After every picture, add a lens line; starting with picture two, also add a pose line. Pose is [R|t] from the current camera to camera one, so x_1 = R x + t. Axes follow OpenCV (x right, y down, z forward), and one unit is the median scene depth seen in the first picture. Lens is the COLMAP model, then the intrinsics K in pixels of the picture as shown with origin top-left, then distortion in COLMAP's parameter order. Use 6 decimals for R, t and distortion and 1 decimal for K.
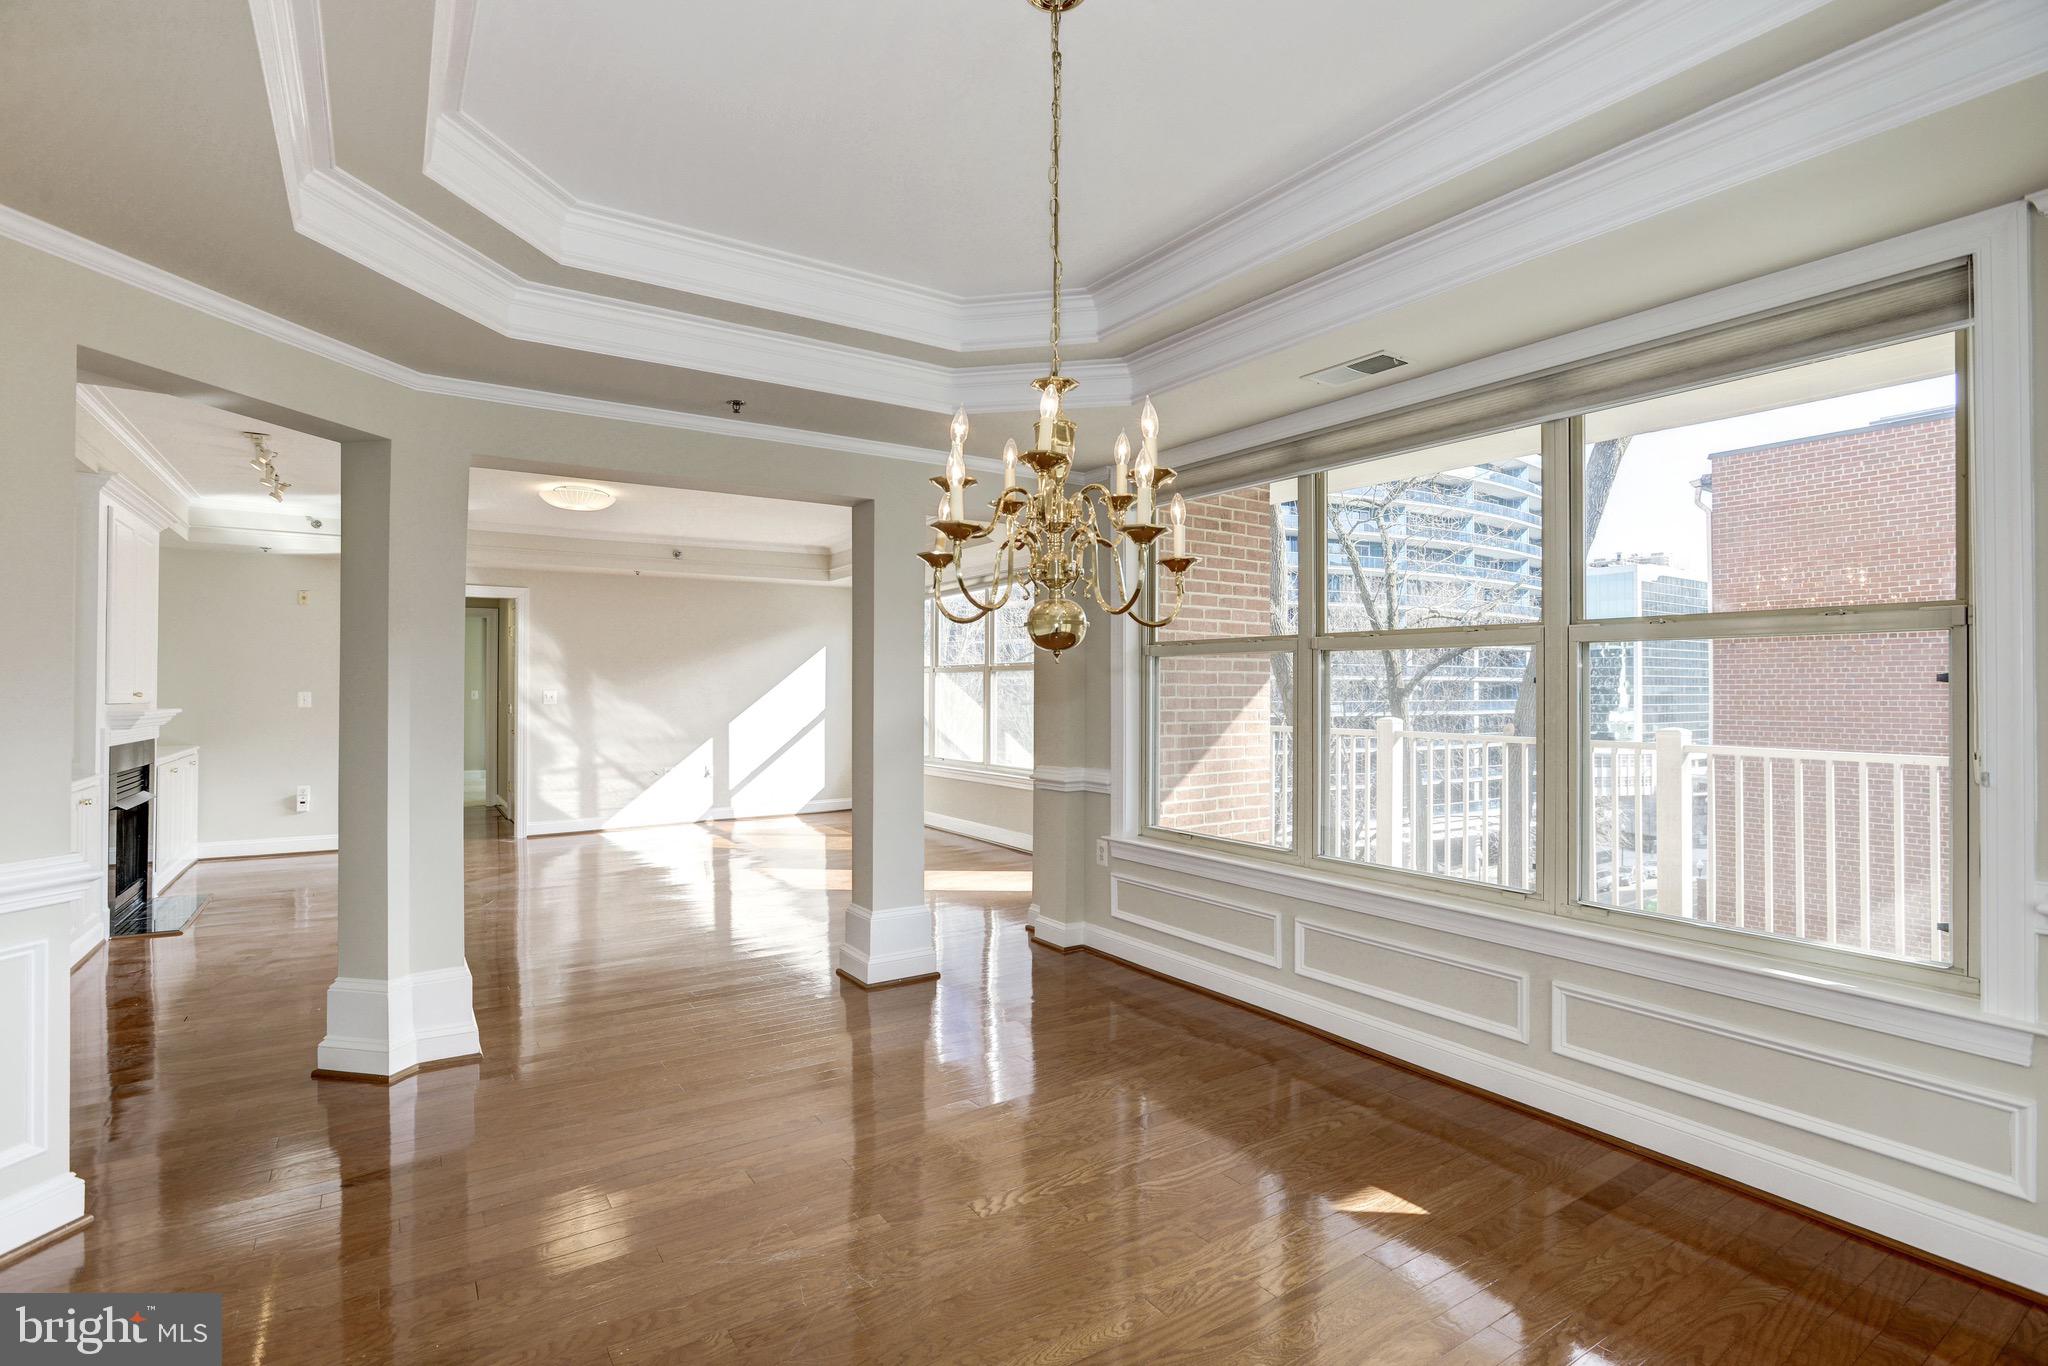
lens RADIAL K [[986.7, 0, 1020.9], [0, 986.7, 681.3], [0, 0, 1]] dist [-0.015626, 0.000018]
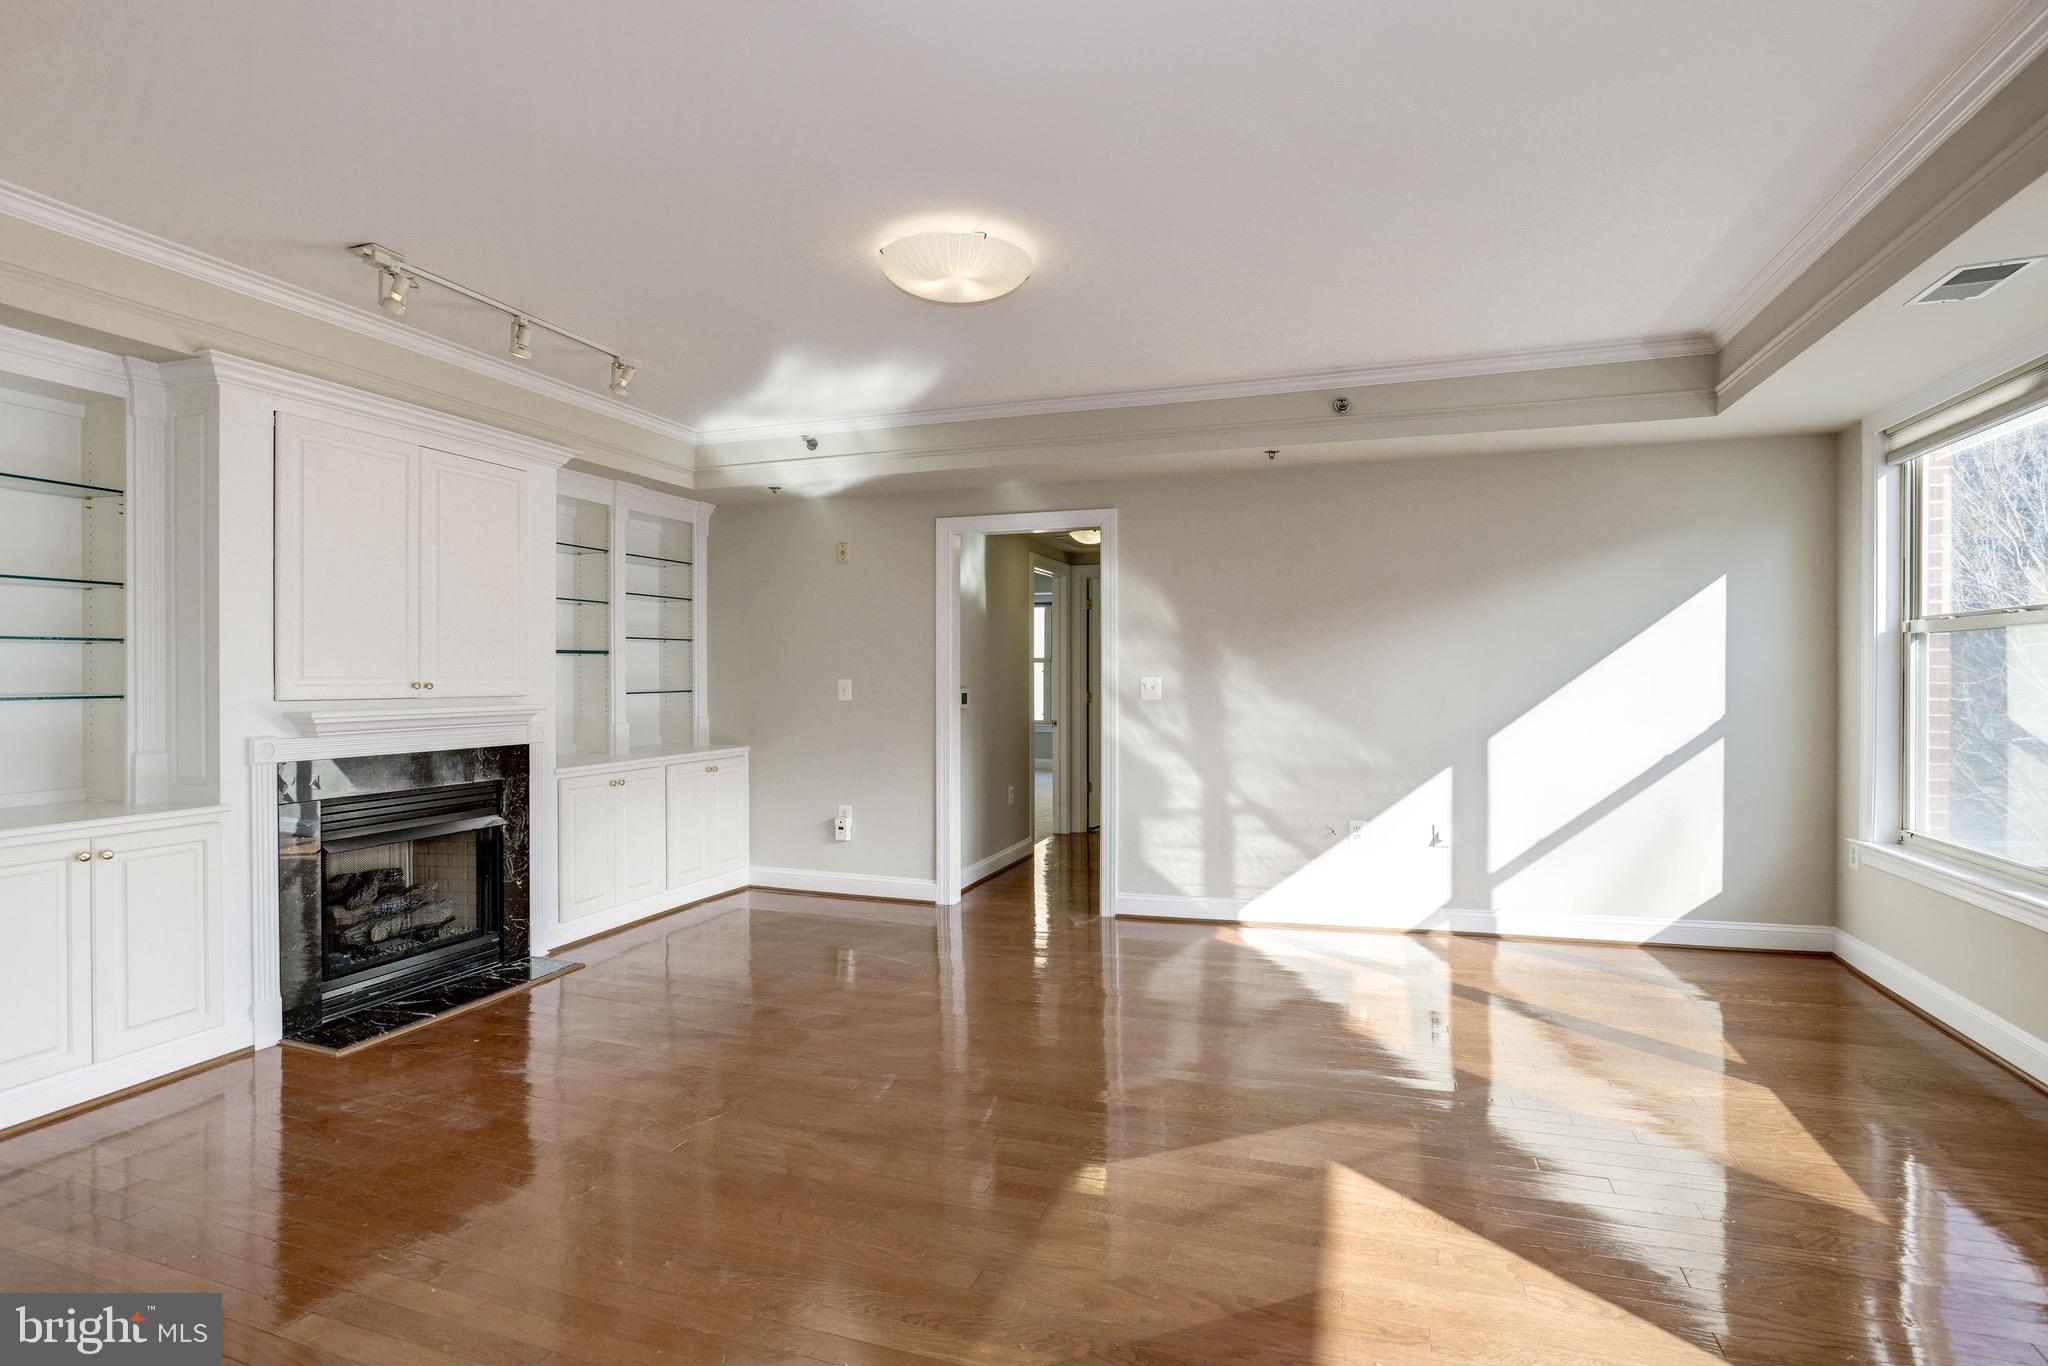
lens RADIAL K [[986.7, 0, 1019.5], [0, 986.7, 687.6], [0, 0, 1]] dist [-0.015626, 0.000018]
pose [[0.605464, -0.001288, -0.795872, -0.044846], [0.020530, 0.999691, 0.014001, 0.003634], [0.795608, -0.024816, 0.605304, 0.542198]]
